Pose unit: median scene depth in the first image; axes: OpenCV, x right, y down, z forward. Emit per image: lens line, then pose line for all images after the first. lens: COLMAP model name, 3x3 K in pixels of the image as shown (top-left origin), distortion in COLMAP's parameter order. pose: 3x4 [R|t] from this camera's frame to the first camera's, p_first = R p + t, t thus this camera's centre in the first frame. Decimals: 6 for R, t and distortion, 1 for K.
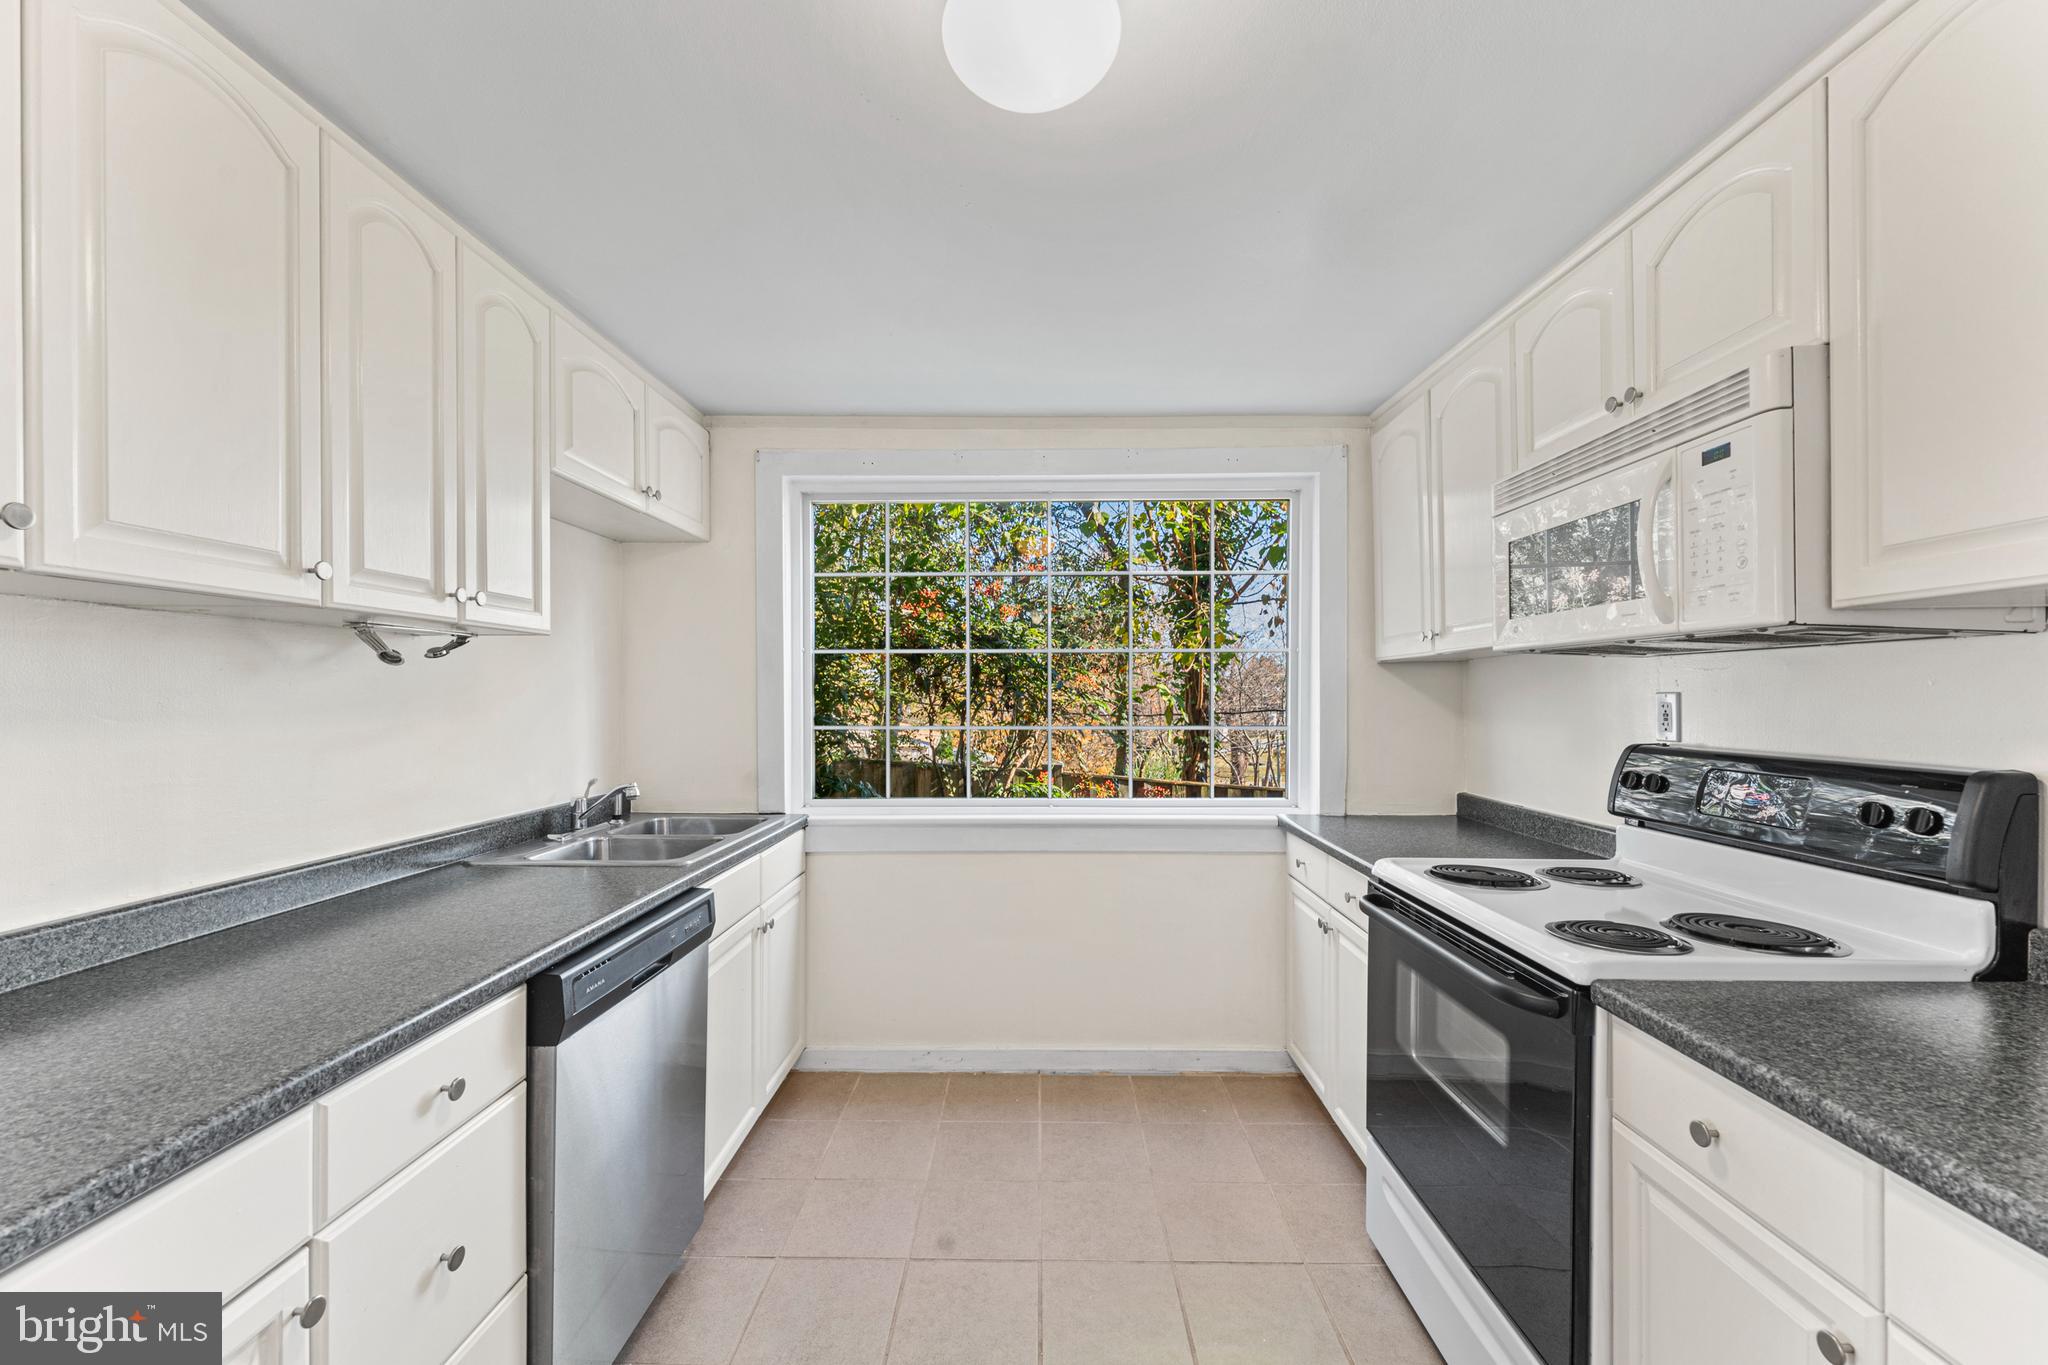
lens RADIAL K [[815.6, 0, 1024.9], [0, 815.6, 694.7], [0, 0, 1]] dist [0.001615, 0.000555]
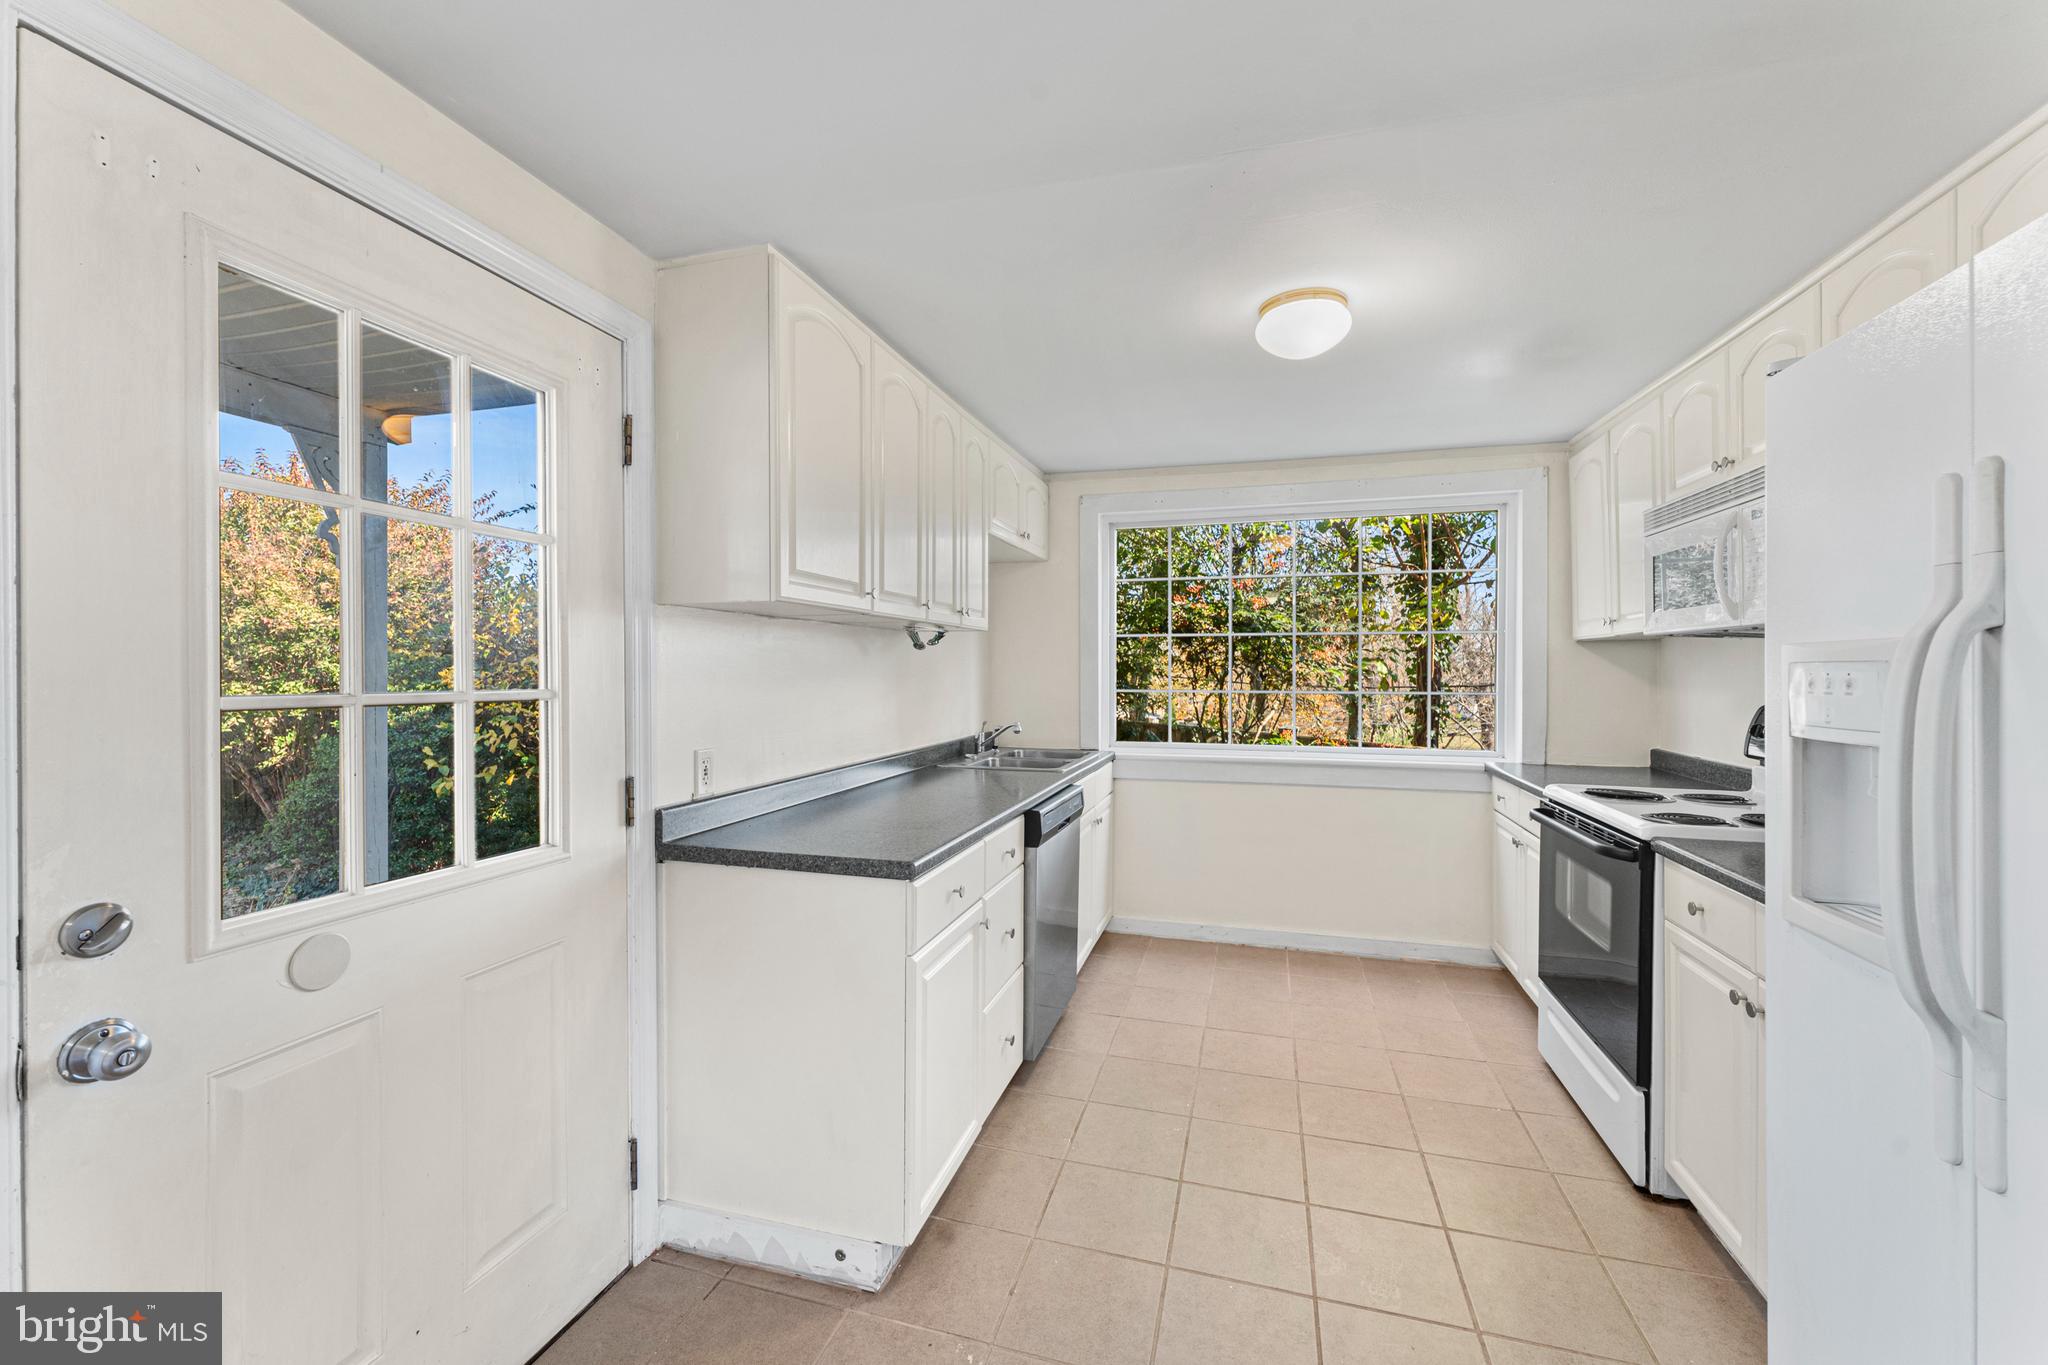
lens RADIAL K [[815.6, 0, 1024.3], [0, 815.6, 670.8], [0, 0, 1]] dist [0.001615, 0.000555]
pose [[0.964451, 0.002453, -0.264249, -0.046463], [-0.001525, 0.999992, 0.003719, 0.002268], [0.264256, -0.003184, 0.964447, -0.426844]]
